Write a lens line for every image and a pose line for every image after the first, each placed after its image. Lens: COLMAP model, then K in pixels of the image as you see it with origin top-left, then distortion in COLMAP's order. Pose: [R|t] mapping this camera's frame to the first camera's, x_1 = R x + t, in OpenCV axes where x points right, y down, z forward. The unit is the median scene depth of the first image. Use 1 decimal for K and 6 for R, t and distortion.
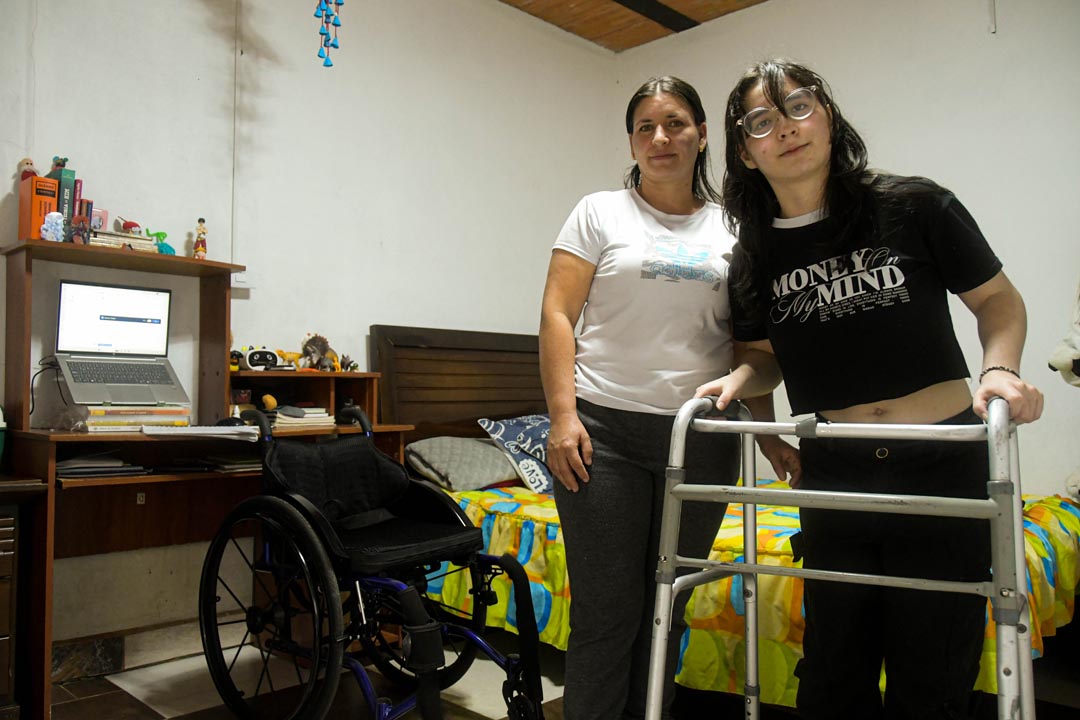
lens RADIAL K [[856.4, 0, 539.8], [0, 856.4, 356.6], [0, 0, 1]] dist [-0.005269, -0.002977]
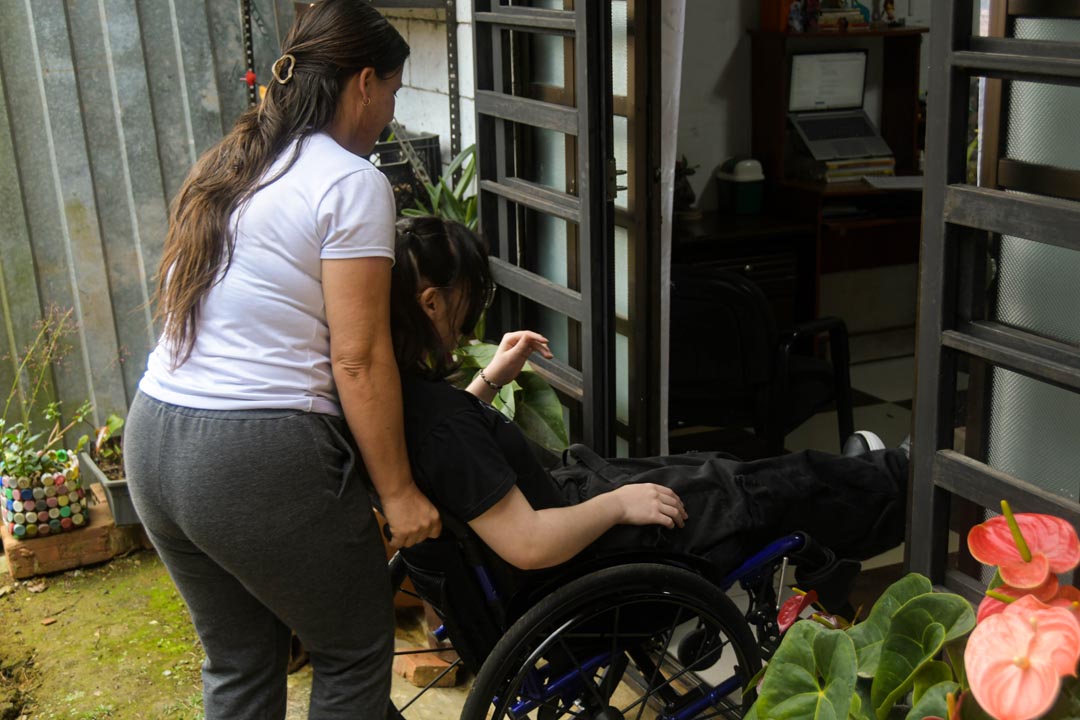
lens RADIAL K [[1600.5, 0, 540.9], [0, 1600.5, 357.4], [0, 0, 1]] dist [0.023039, 0.000000]
pose [[0.932681, 0.069844, -0.353877, -0.058665], [0.042284, 0.953139, 0.299563, -0.367716], [0.358216, -0.294360, 0.886021, -1.245831]]
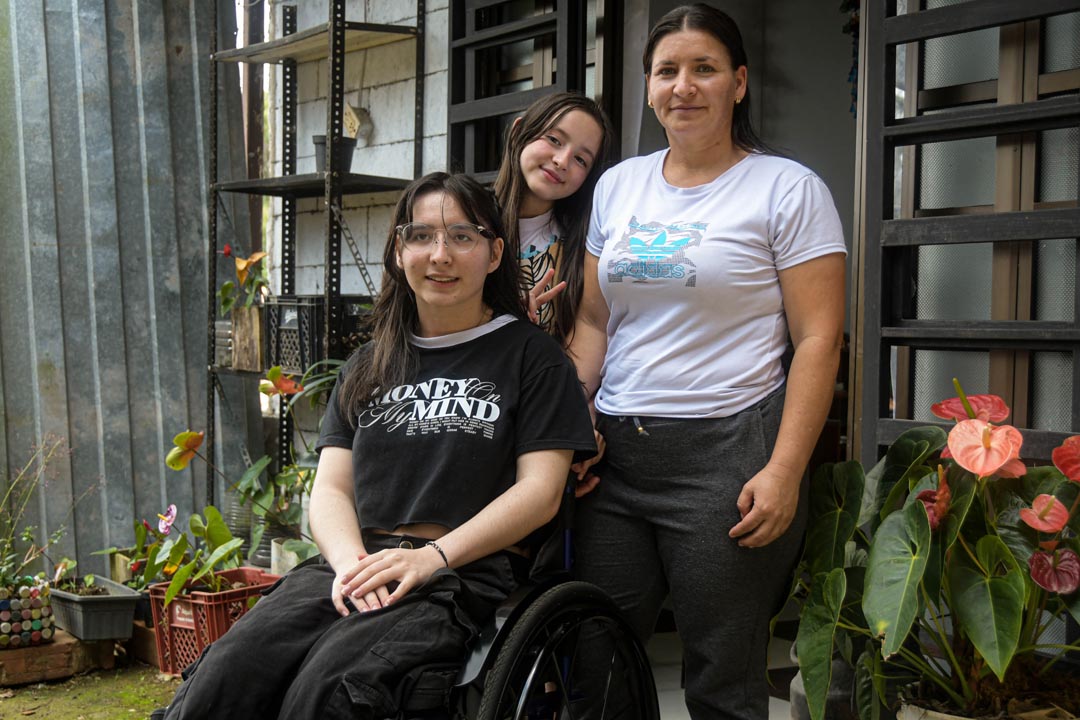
lens RADIAL K [[1688.8, 0, 538.5], [0, 1688.8, 359.0], [0, 0, 1]] dist [0.024061, 0.000000]
pose [[0.975321, 0.019607, -0.219919, -0.223628], [-0.005121, 0.997790, 0.066244, 0.053997], [0.220732, -0.063483, 0.973266, -2.167403]]
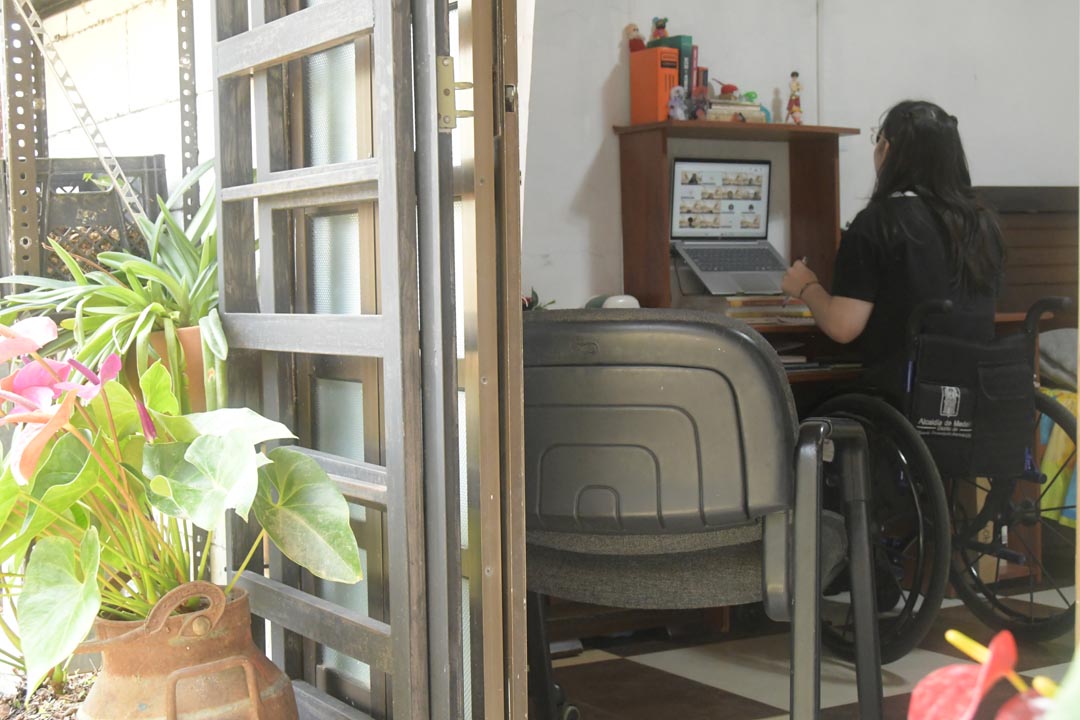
lens RADIAL K [[1688.8, 0, 544.1], [0, 1688.8, 366.9], [0, 0, 1]] dist [0.024061, 0.000000]
pose [[0.966167, -0.009703, -0.257734, -0.230918], [0.035351, 0.994843, 0.095066, -0.044199], [0.255482, -0.100960, 0.961528, -0.767483]]
